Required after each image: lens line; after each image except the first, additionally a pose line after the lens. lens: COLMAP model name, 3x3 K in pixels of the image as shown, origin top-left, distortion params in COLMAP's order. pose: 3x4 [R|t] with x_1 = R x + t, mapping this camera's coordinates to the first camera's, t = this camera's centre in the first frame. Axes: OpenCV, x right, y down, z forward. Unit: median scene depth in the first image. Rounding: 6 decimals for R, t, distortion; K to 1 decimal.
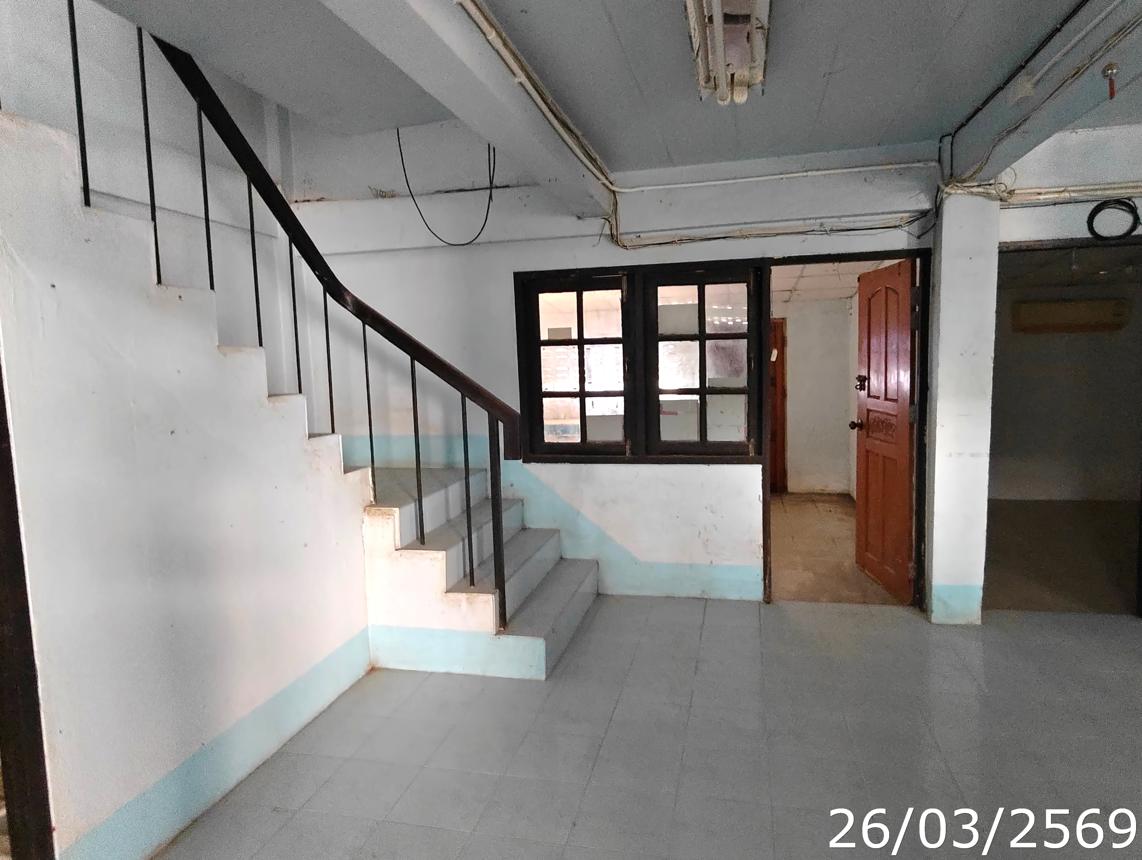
lens RADIAL K [[742.8, 0, 571.0], [0, 742.8, 430.0], [0, 0, 1]] dist [0.000246, -0.000512]
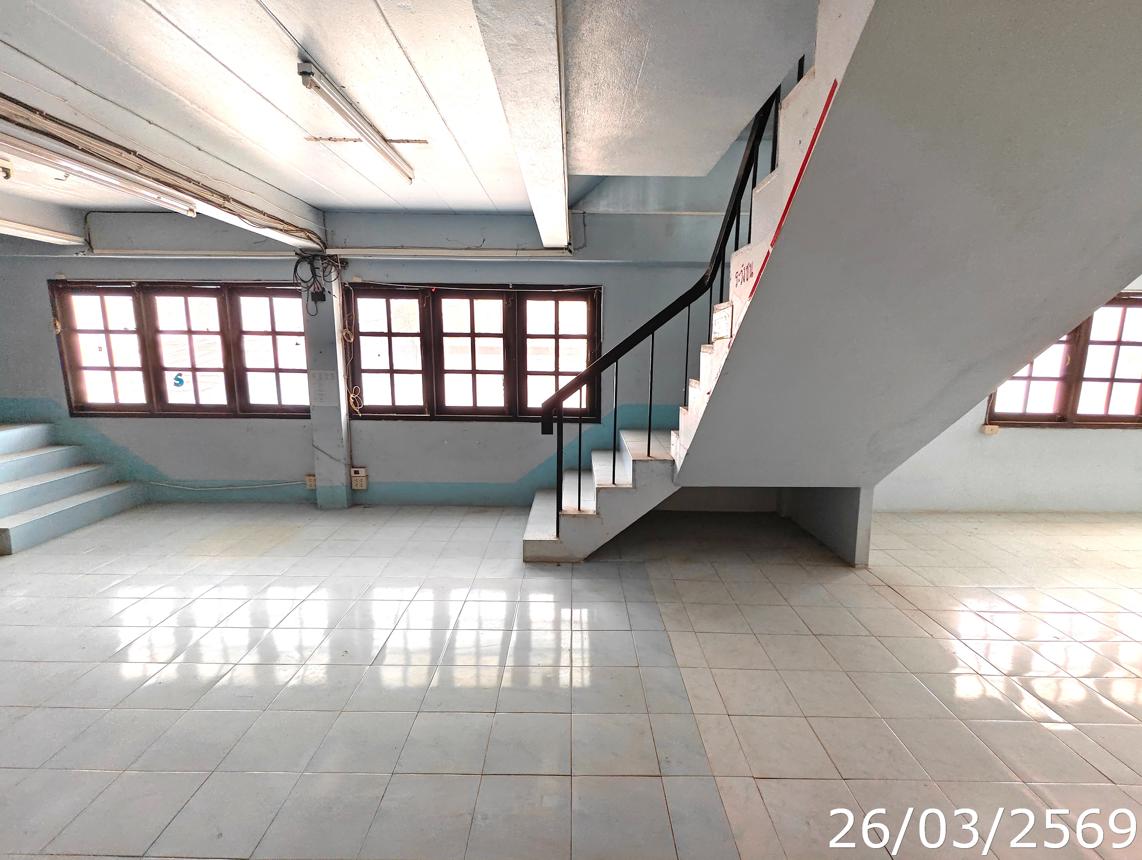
lens RADIAL K [[502.7, 0, 571.0], [0, 502.7, 430.0], [0, 0, 1]] dist [-0.003739, -0.000513]
pose [[0.970286, 0.003627, 0.241932, 0.655222], [-0.018902, 0.997968, 0.060846, -0.006929], [-0.241220, -0.063611, 0.968384, -0.150767]]
